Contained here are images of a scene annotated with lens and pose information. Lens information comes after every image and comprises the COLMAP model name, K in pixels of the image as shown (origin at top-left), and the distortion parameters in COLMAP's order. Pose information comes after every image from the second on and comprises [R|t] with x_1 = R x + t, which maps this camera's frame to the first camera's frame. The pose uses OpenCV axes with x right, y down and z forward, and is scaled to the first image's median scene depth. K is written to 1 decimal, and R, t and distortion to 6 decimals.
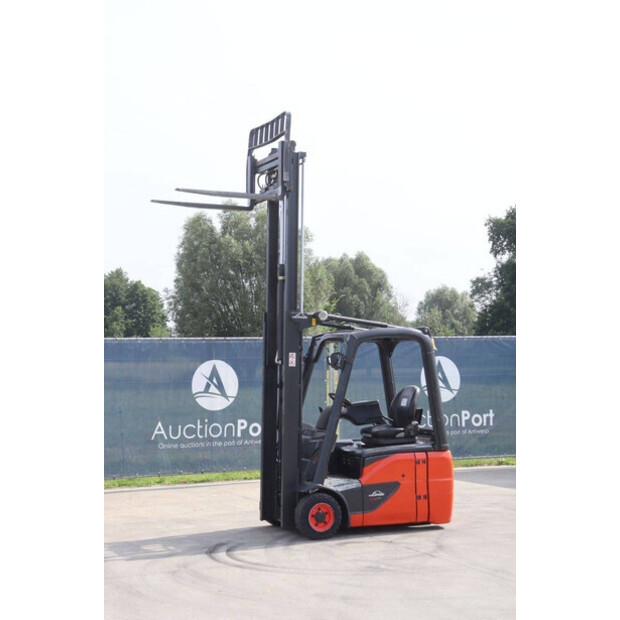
lens RADIAL K [[1169.3, 0, 310.0], [0, 1169.3, 310.0], [0, 0, 1]] dist [0.153178, 0.143422]
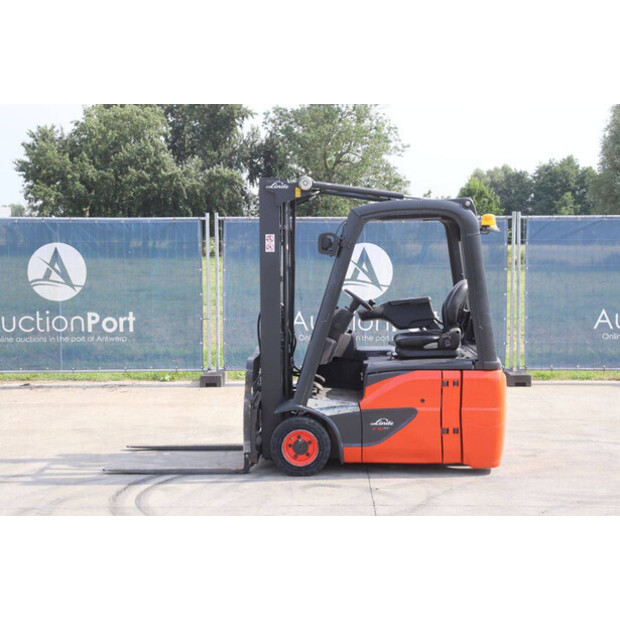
lens RADIAL K [[1045.0, 0, 316.4], [0, 1045.0, 310.5], [0, 0, 1]] dist [0.165769, 0.152234]
pose [[0.910002, 0.036951, -0.412954, 0.271313], [0.007118, 0.994481, 0.104671, 0.013950], [0.414543, -0.098190, 0.904717, 0.356093]]
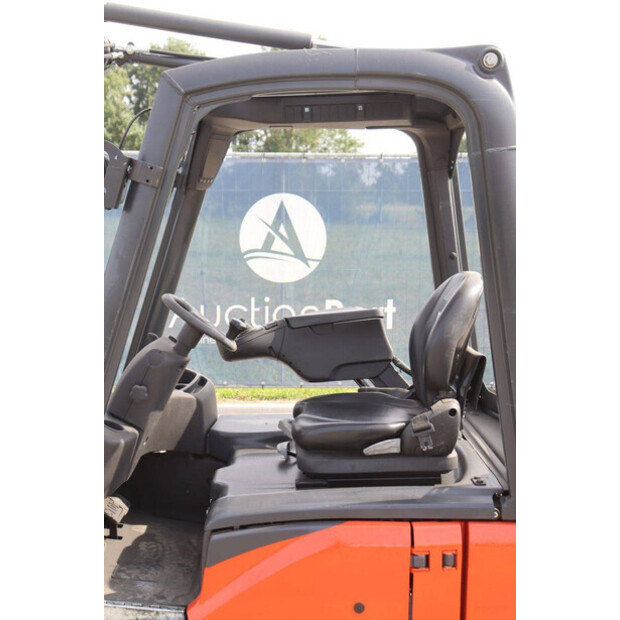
lens RADIAL K [[940.0, 0, 310.0], [0, 940.0, 310.0], [0, 0, 1]] dist [0.111805, 0.066766]
pose [[0.921788, 0.060423, -0.382956, 0.139428], [-0.001751, 0.988419, 0.151738, 0.037855], [0.387690, -0.139199, 0.911219, 0.755791]]
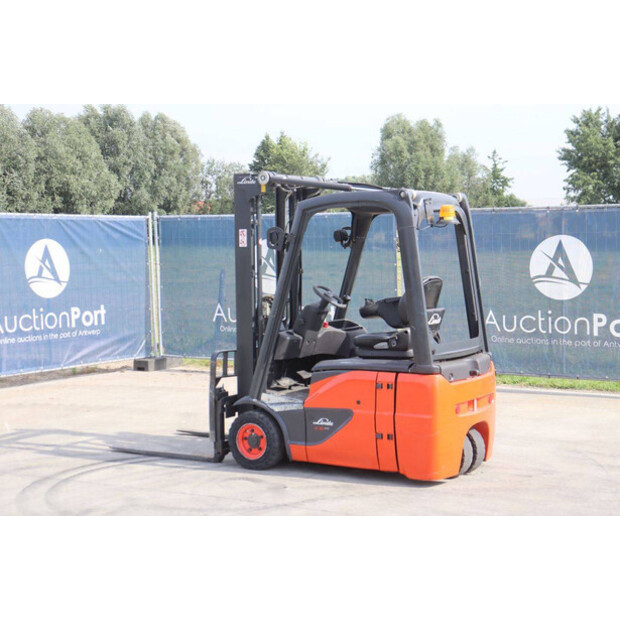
lens RADIAL K [[1134.1, 0, 310.0], [0, 1134.1, 310.0], [0, 0, 1]] dist [0.262935, 0.012540]
pose [[0.569966, 0.057324, -0.819666, 0.581608], [0.034942, 0.994970, 0.093881, 0.019328], [0.820925, -0.082150, 0.565096, 0.557237]]
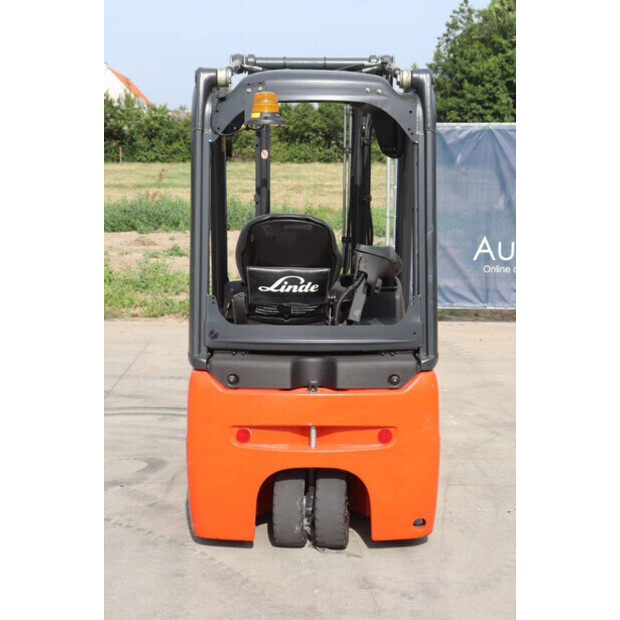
lens RADIAL K [[1072.2, 0, 309.3], [0, 1072.2, 295.9], [0, 0, 1]] dist [0.155016, 0.121350]
pose [[-0.395330, 0.125241, -0.909961, 0.426034], [0.034889, 0.991993, 0.121374, 0.047244], [0.917876, 0.016235, -0.396535, 1.139314]]
